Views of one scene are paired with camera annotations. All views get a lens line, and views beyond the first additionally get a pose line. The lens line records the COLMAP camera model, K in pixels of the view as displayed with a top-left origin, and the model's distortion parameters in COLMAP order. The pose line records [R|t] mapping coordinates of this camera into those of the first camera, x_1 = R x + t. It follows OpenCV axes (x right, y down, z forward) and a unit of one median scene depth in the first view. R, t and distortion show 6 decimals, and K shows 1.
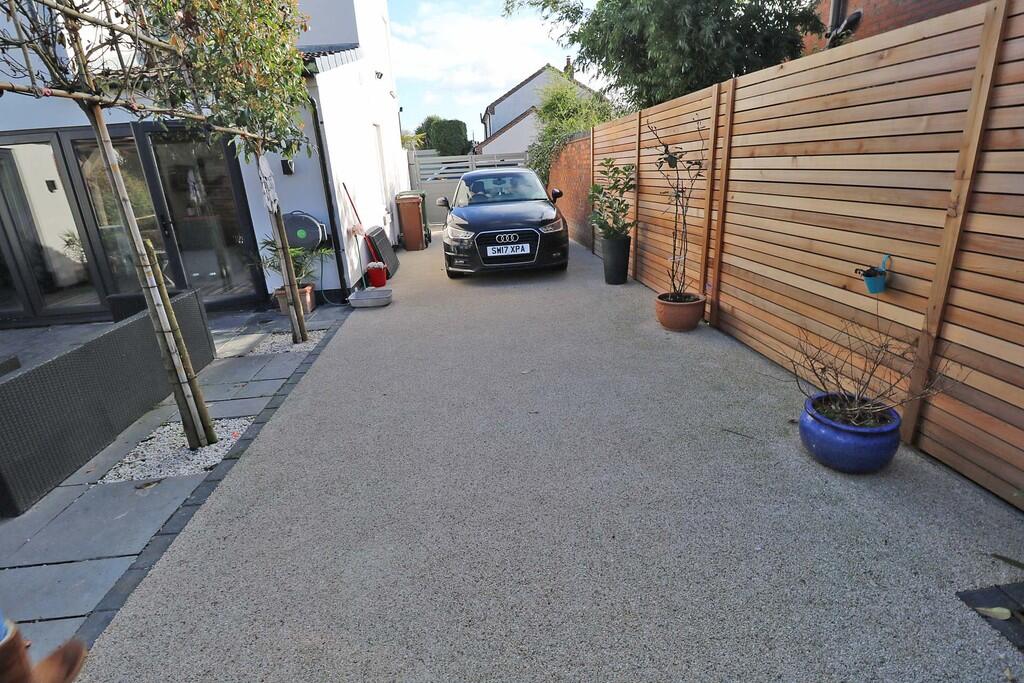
lens RADIAL K [[474.4, 0, 508.2], [0, 474.4, 330.8], [0, 0, 1]] dist [-0.001139, -0.011668]
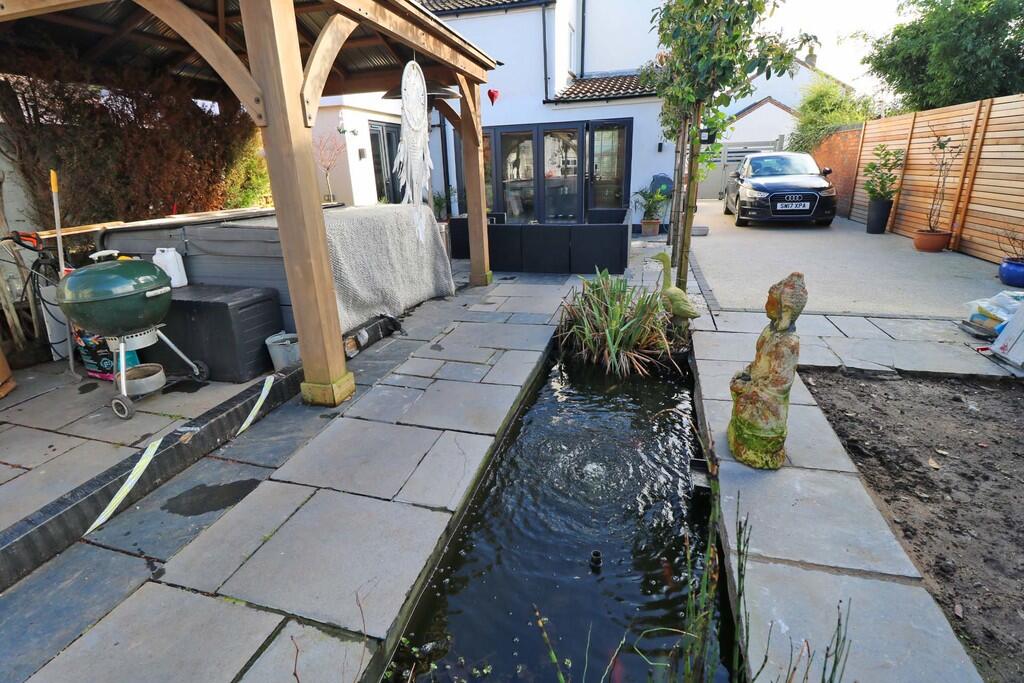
lens RADIAL K [[474.4, 0, 508.2], [0, 474.4, 330.8], [0, 0, 1]] dist [-0.001139, -0.011668]
pose [[0.932844, 0.137005, -0.333214, -0.408628], [-0.130134, 0.990565, 0.042968, 0.386373], [0.335957, 0.003280, 0.941872, -0.993558]]
